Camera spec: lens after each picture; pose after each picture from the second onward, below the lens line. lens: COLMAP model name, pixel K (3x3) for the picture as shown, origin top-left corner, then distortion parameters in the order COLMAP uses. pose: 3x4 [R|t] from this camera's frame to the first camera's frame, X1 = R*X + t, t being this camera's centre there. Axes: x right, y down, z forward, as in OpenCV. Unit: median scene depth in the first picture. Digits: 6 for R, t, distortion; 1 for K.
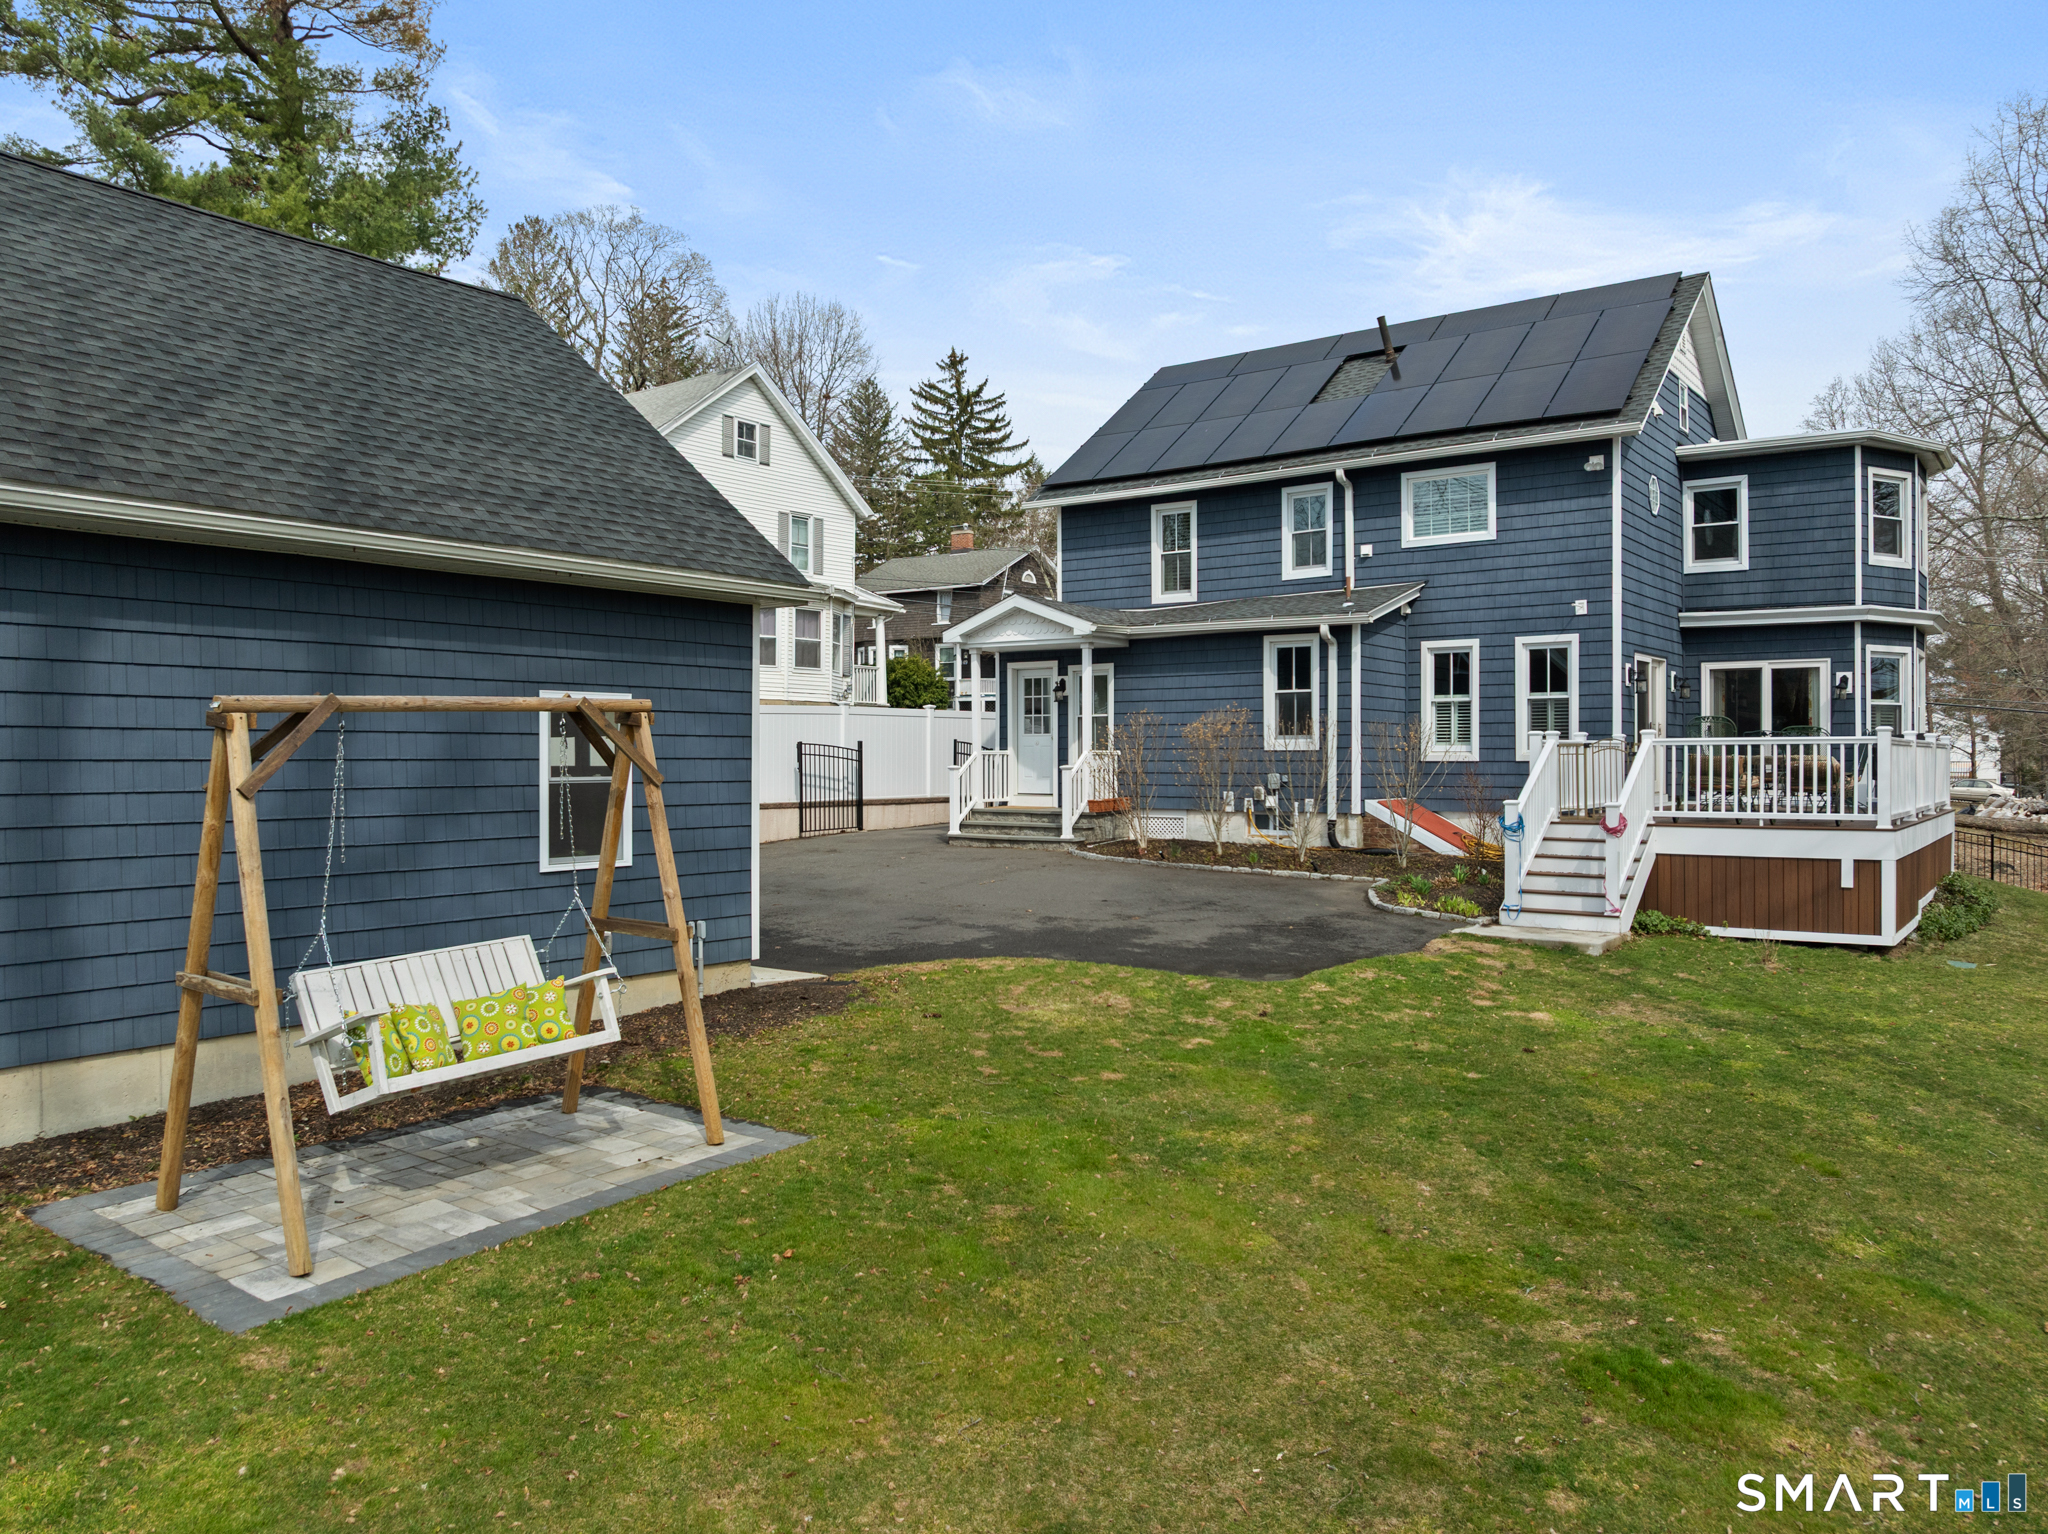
lens RADIAL K [[1467.8, 0, 1024.0], [0, 1467.8, 767.0], [0, 0, 1]] dist [0.033166, -0.001422]
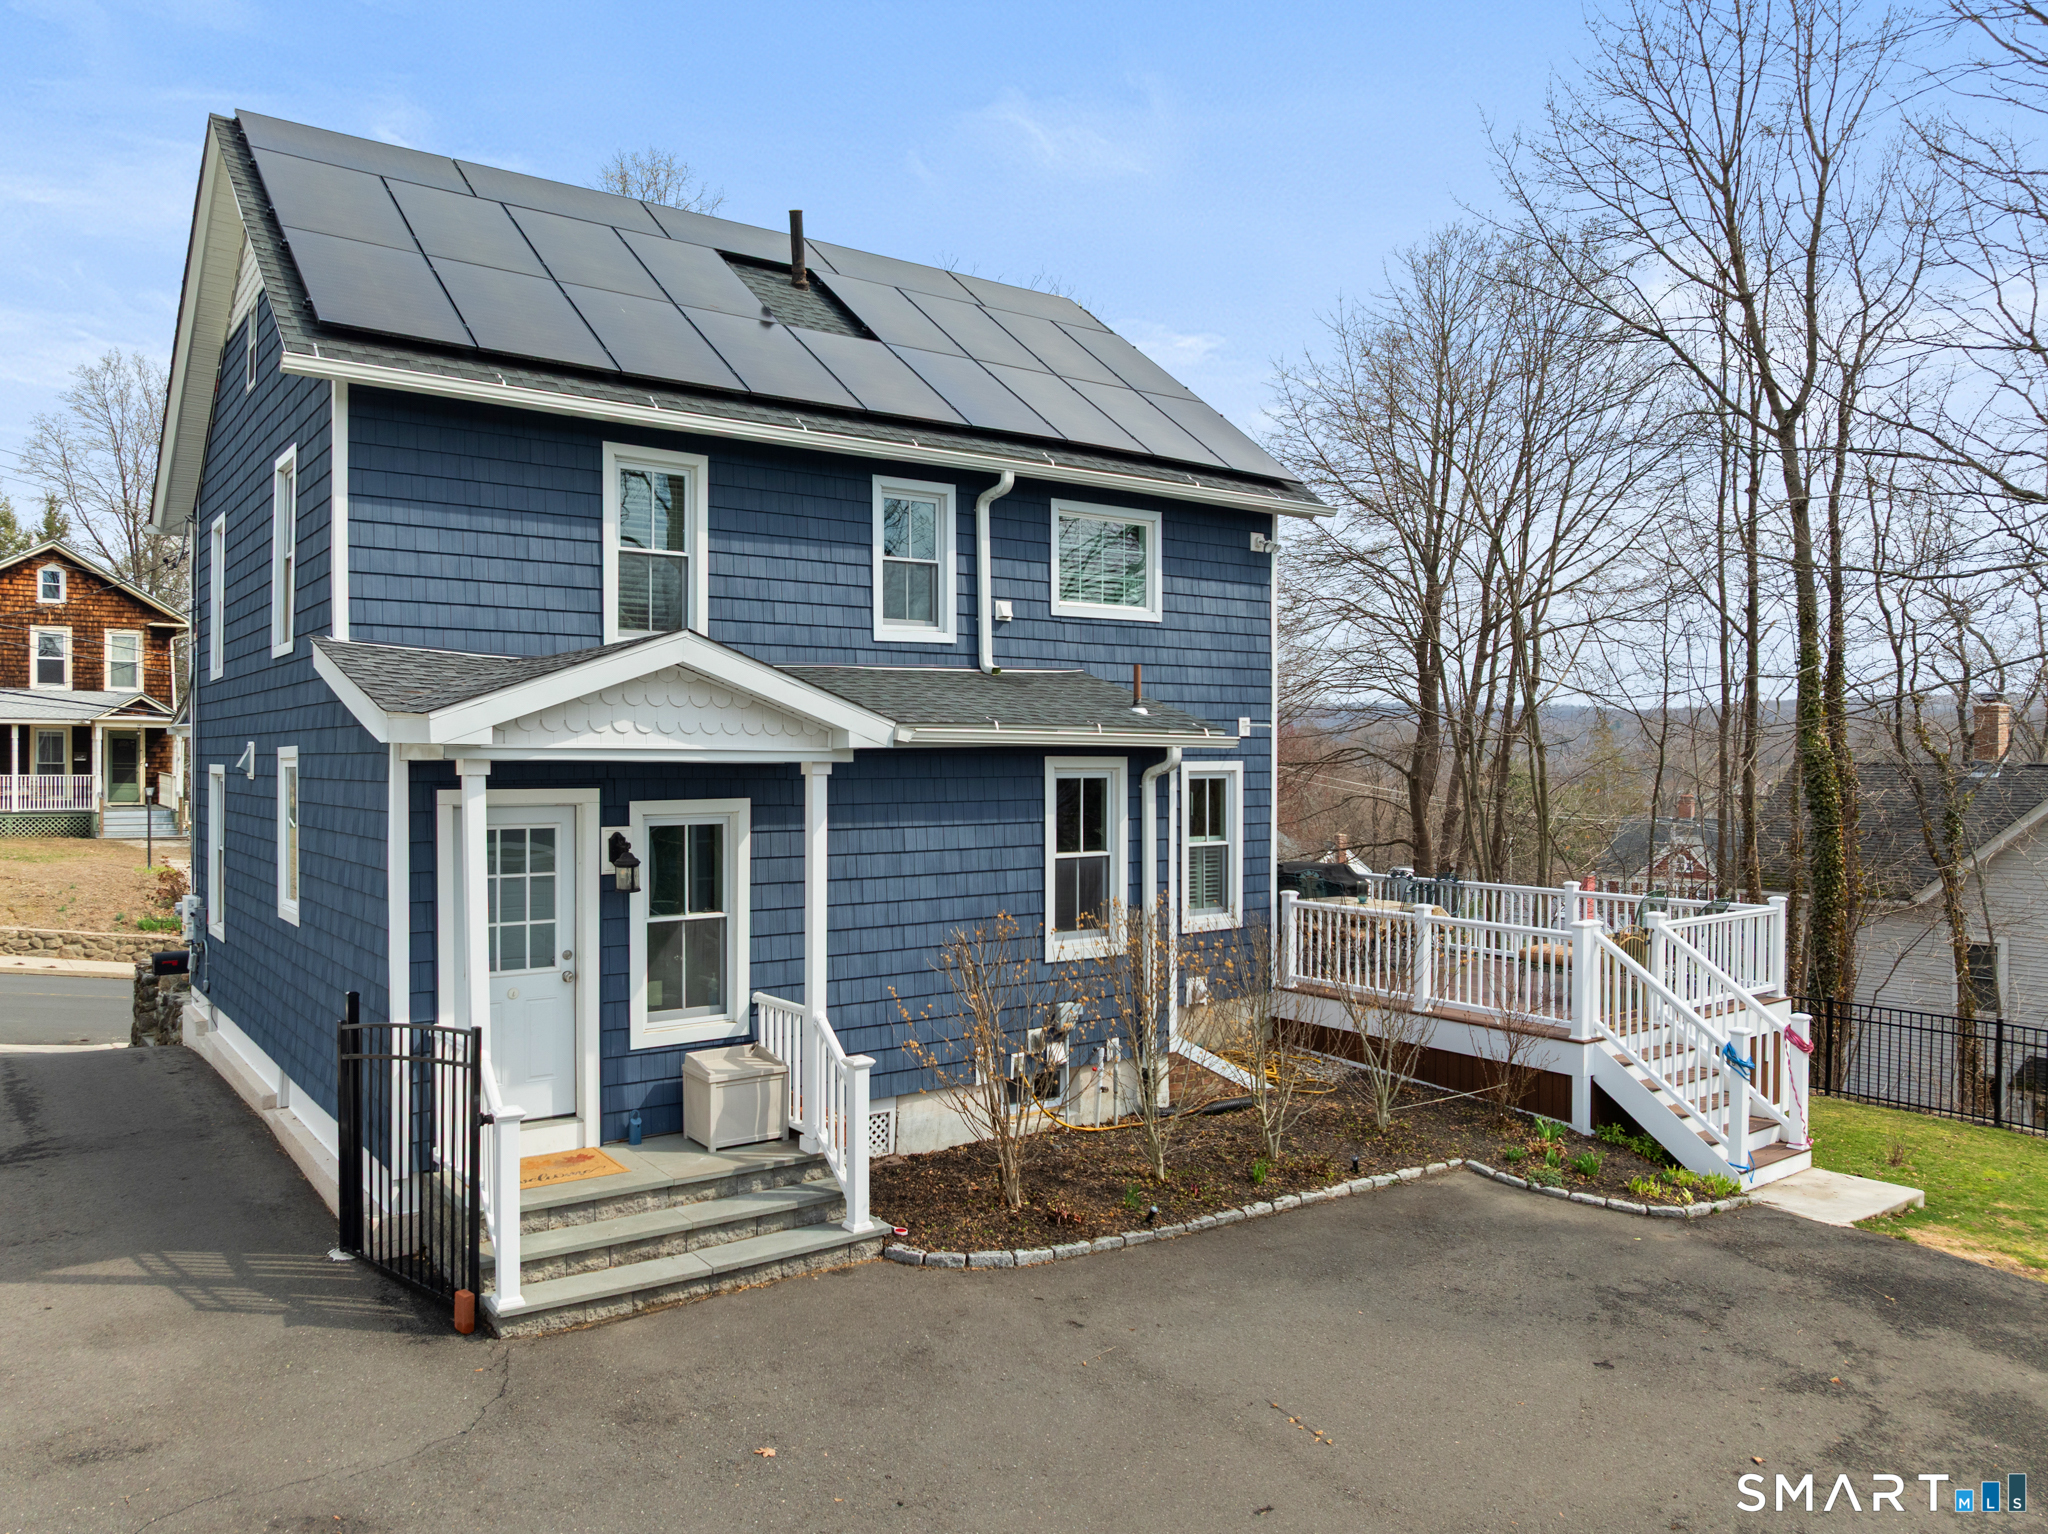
lens RADIAL K [[1467.8, 0, 1024.0], [0, 1467.8, 767.0], [0, 0, 1]] dist [0.033166, -0.001422]
pose [[0.296273, -0.008698, 0.955064, -0.368529], [0.002496, 0.999962, 0.008332, -0.089826], [-0.955100, -0.000085, 0.296284, 0.842934]]
